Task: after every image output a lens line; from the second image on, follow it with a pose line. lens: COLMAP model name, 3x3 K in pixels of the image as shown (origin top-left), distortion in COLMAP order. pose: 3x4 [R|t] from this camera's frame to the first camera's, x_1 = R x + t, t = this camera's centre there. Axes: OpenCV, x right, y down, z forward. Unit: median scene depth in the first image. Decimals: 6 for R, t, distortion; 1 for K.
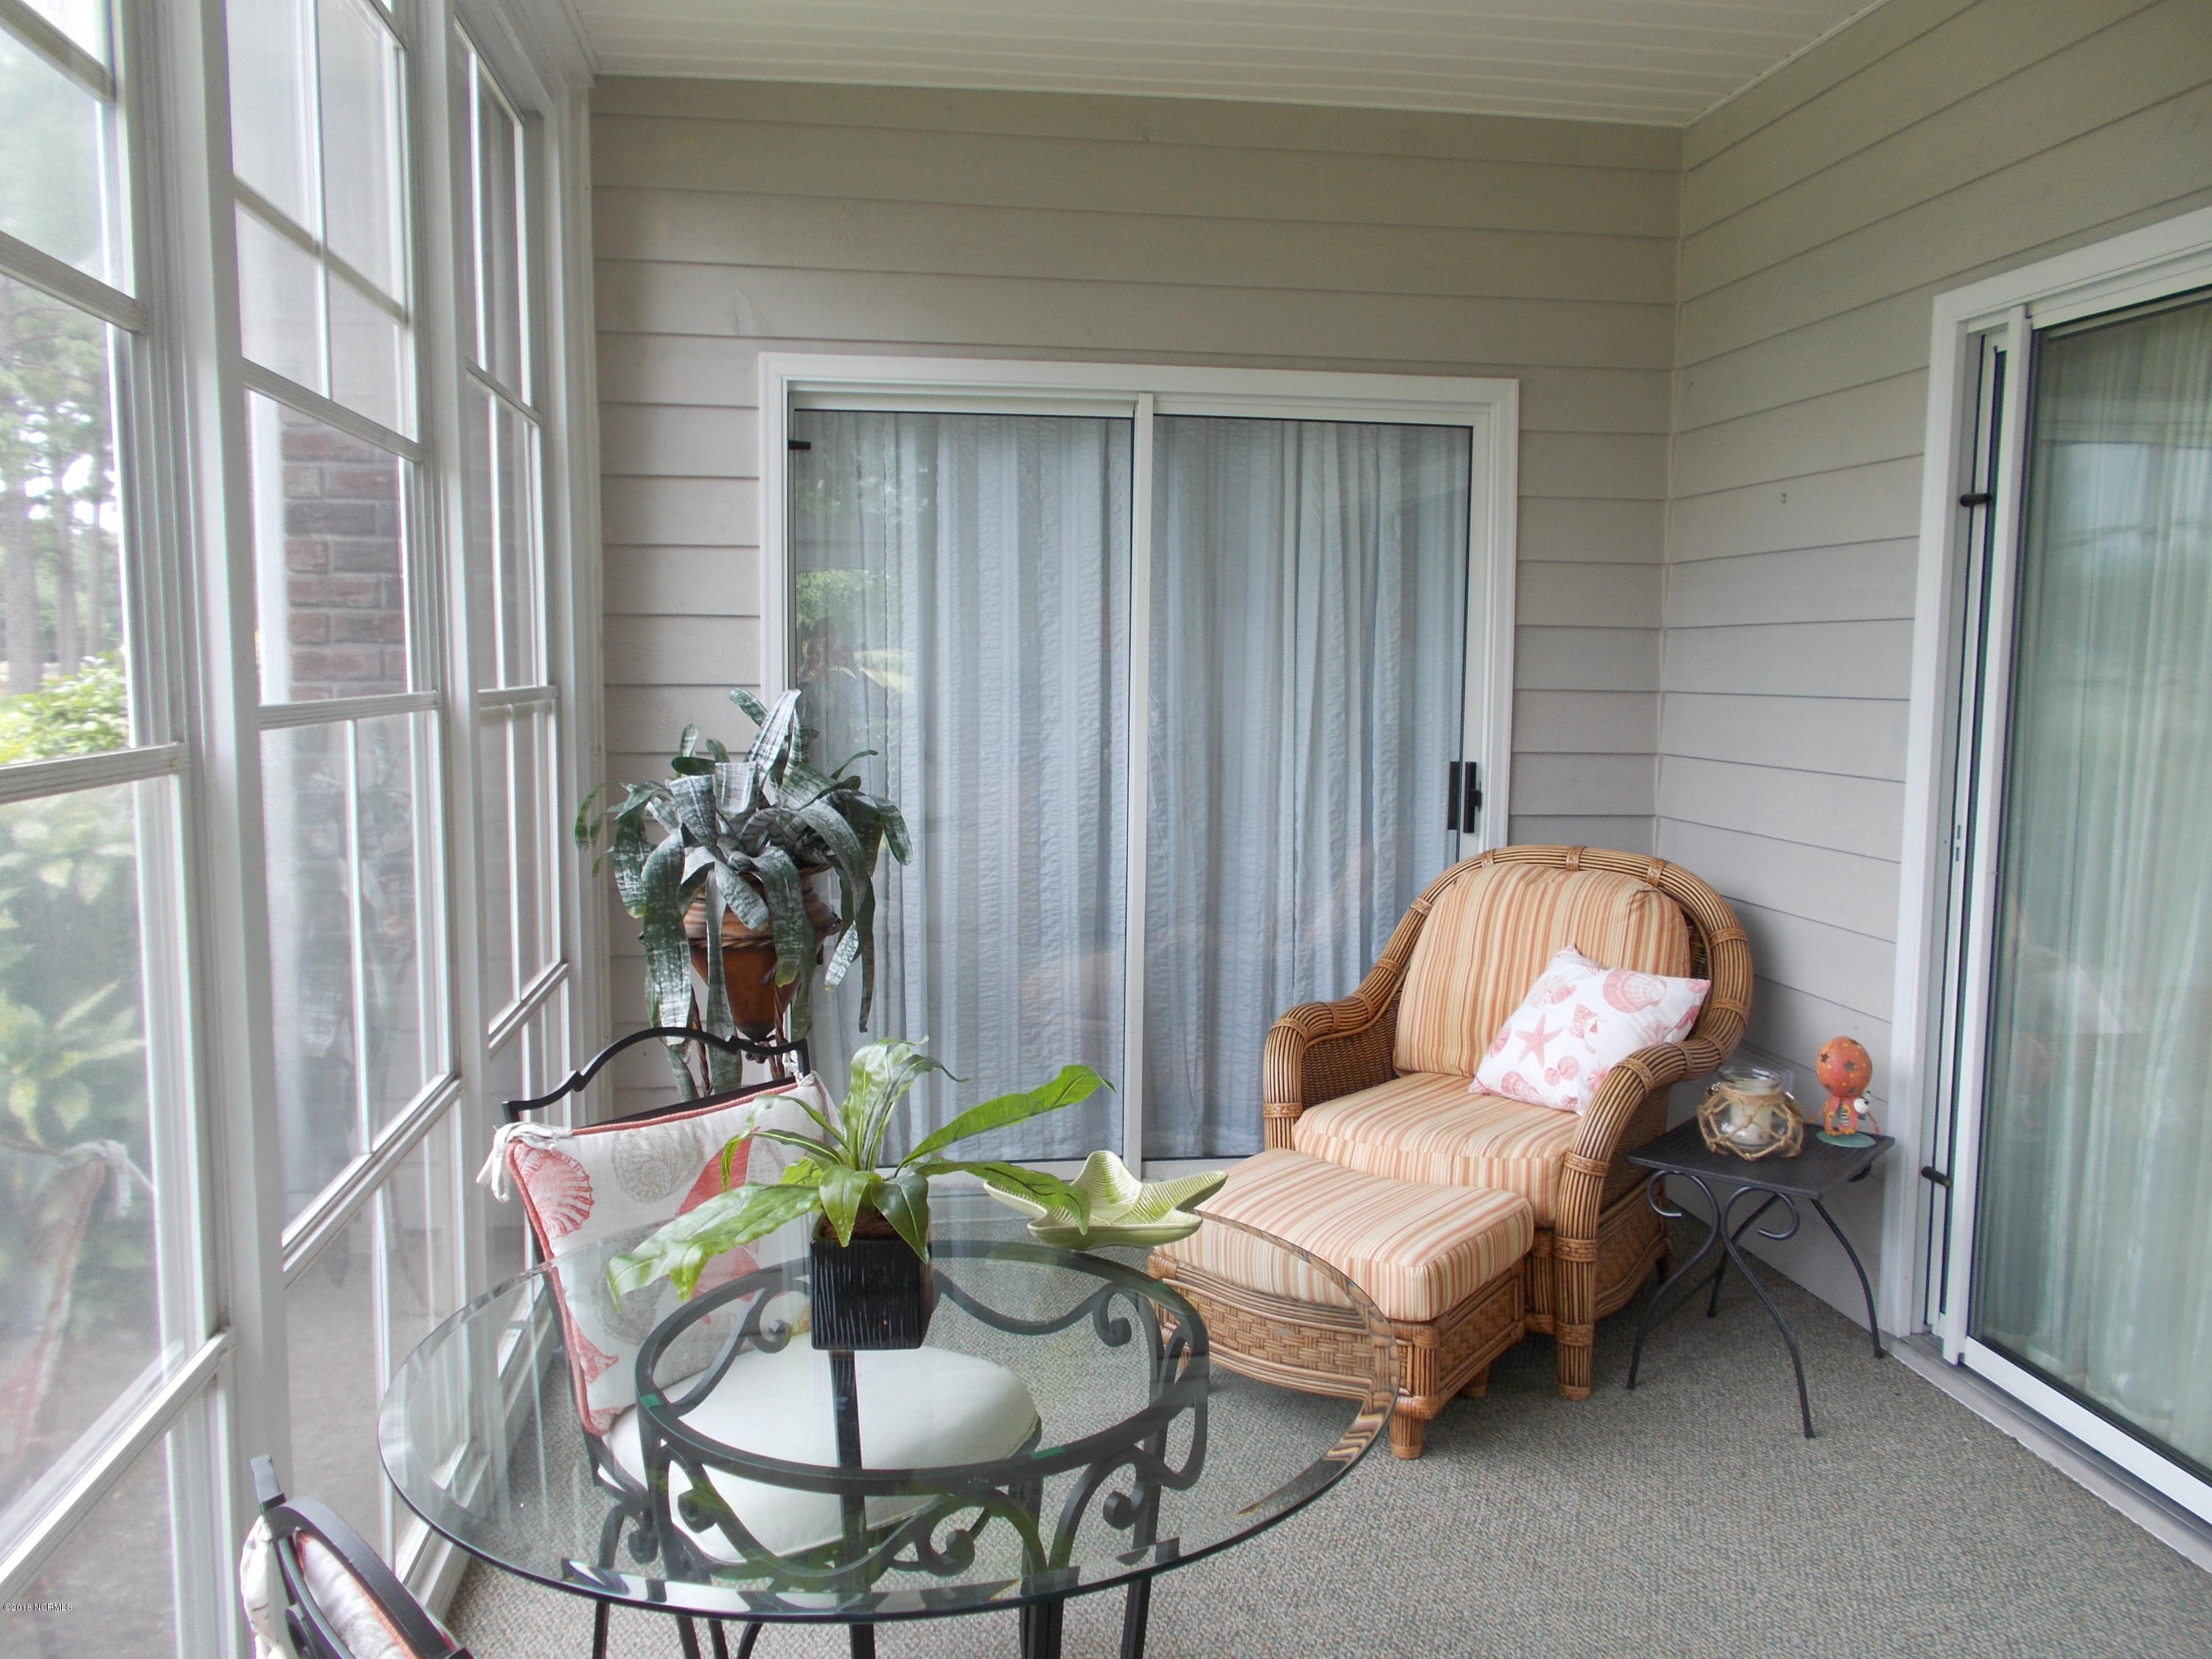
lens RADIAL K [[1714.0, 0, 1109.9], [0, 1714.0, 828.7], [0, 0, 1]] dist [0.008746, -0.001067]
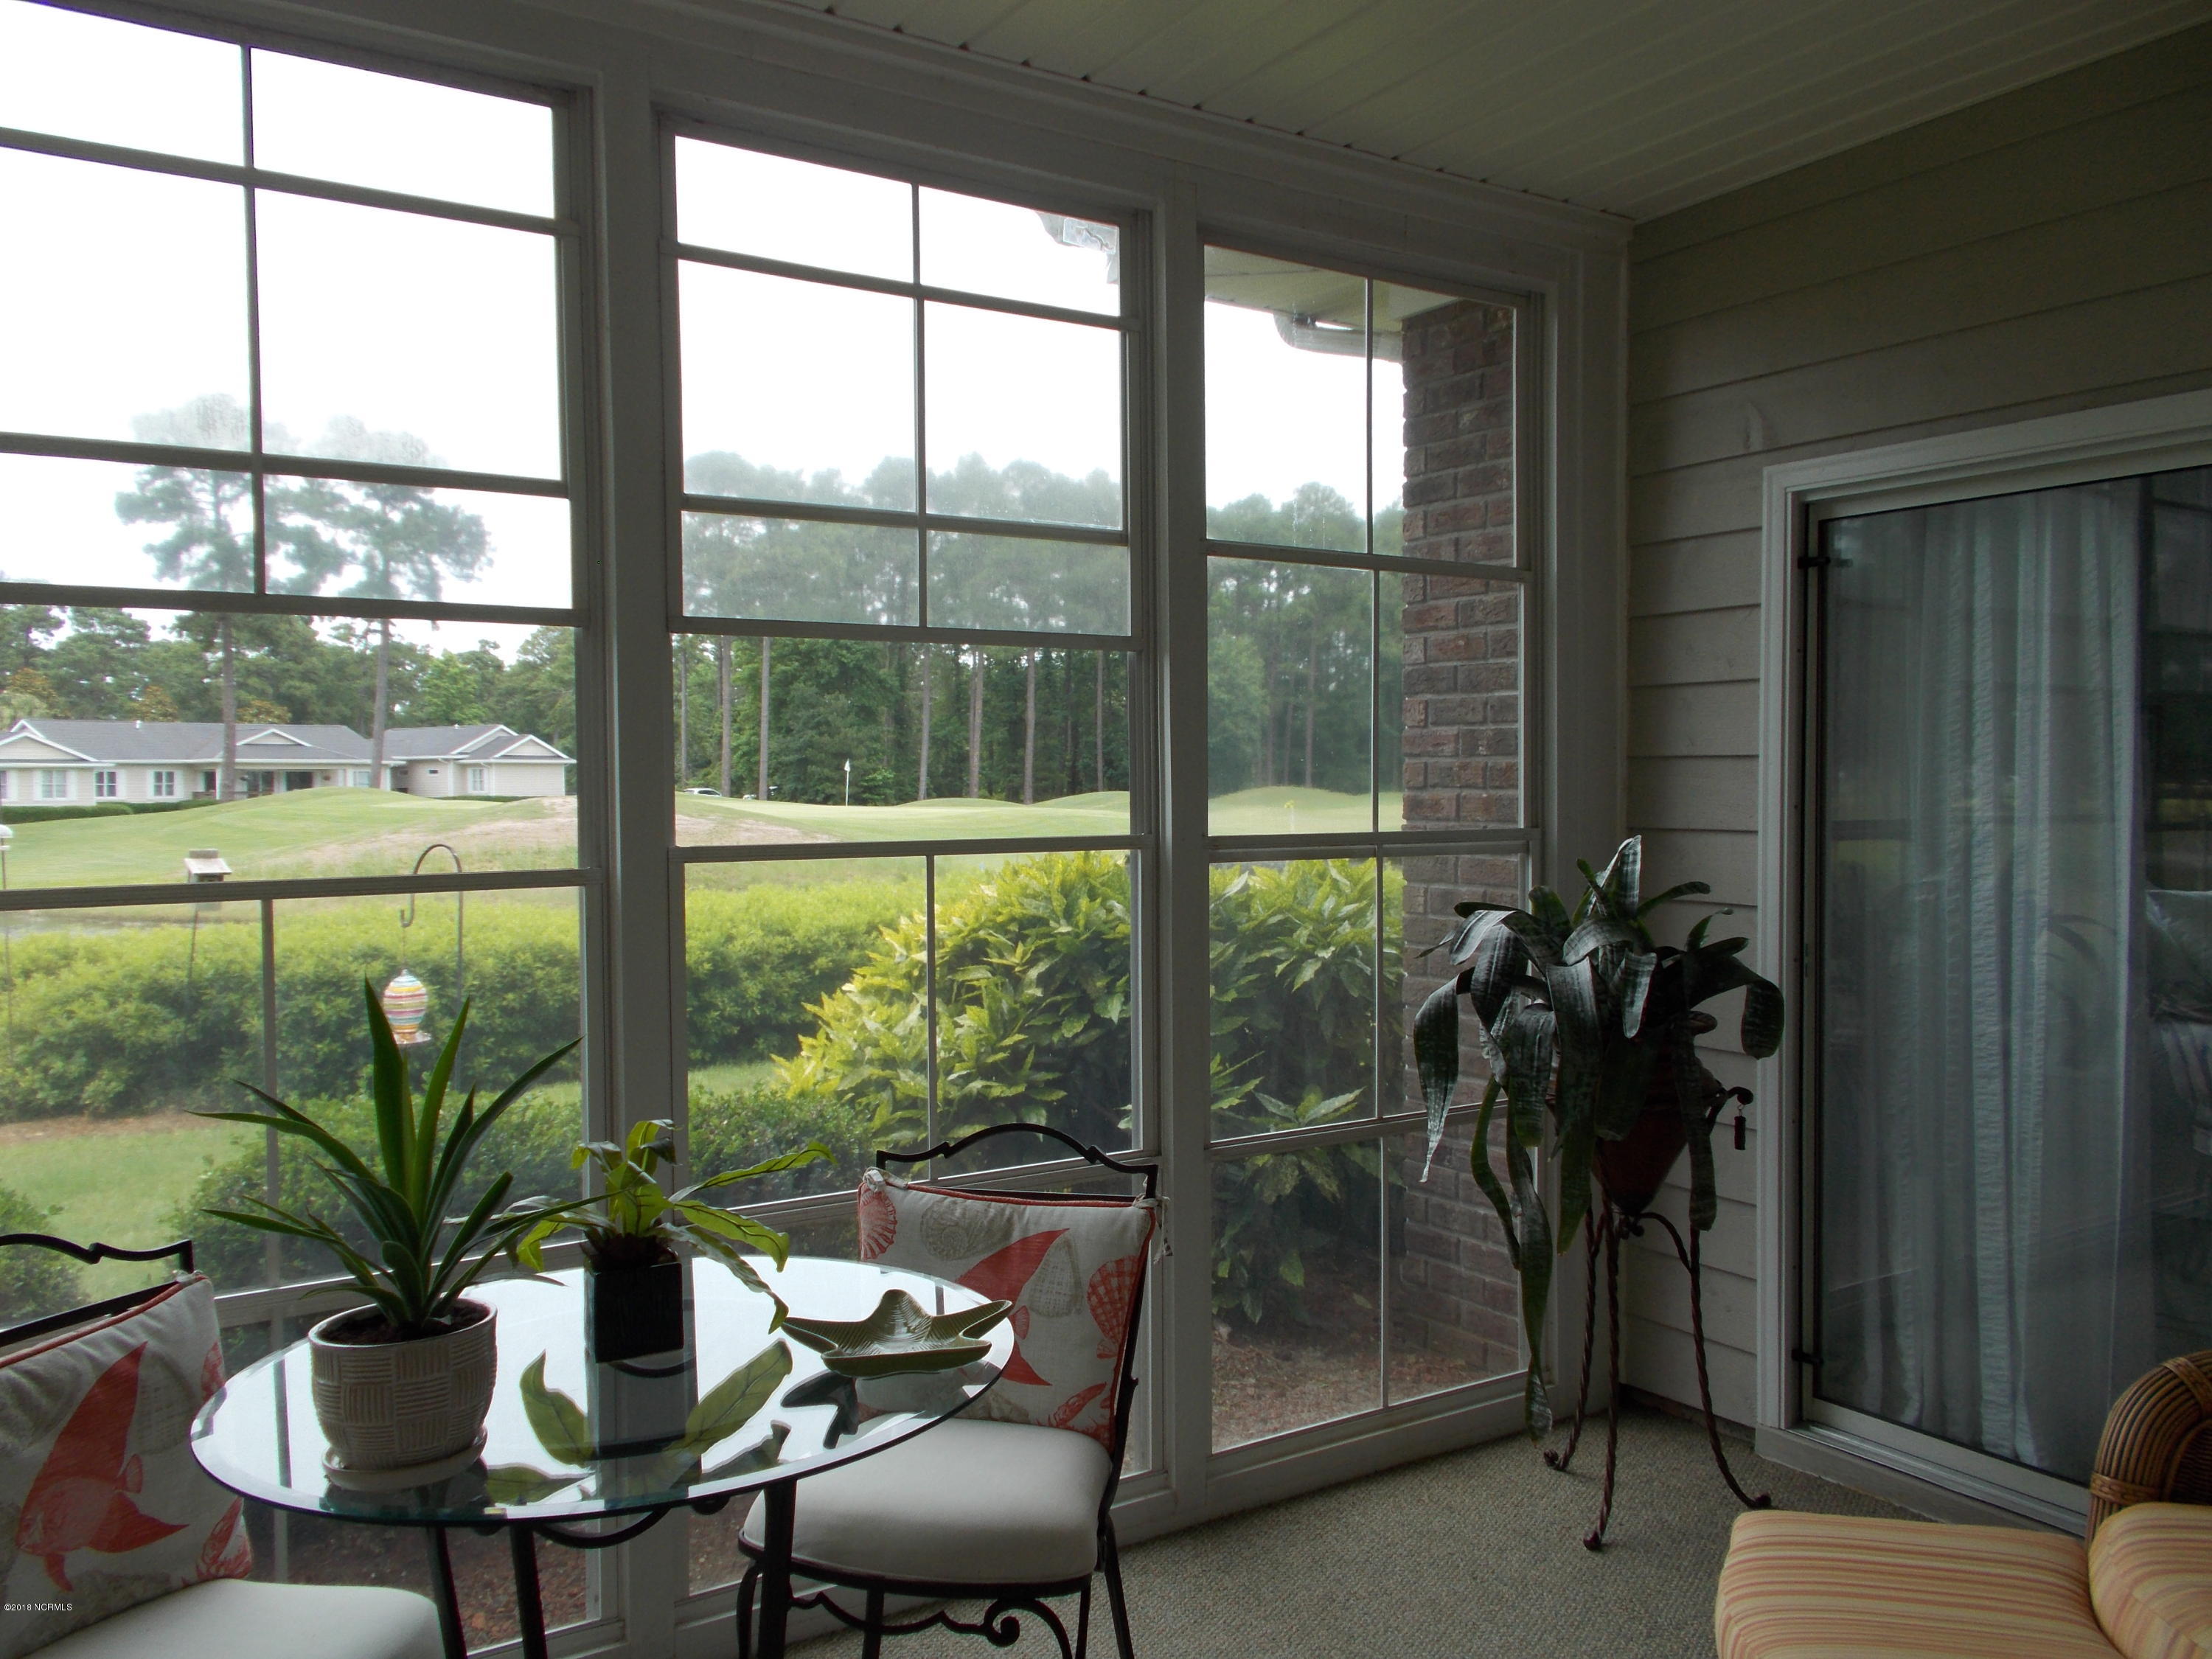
lens RADIAL K [[1714.0, 0, 1107.6], [0, 1714.0, 835.0], [0, 0, 1]] dist [0.008746, -0.001067]
pose [[0.407825, 0.022021, -0.912795, 0.503823], [-0.085076, 0.996276, -0.013976, -0.042063], [0.909088, 0.083357, 0.408180, 0.337015]]
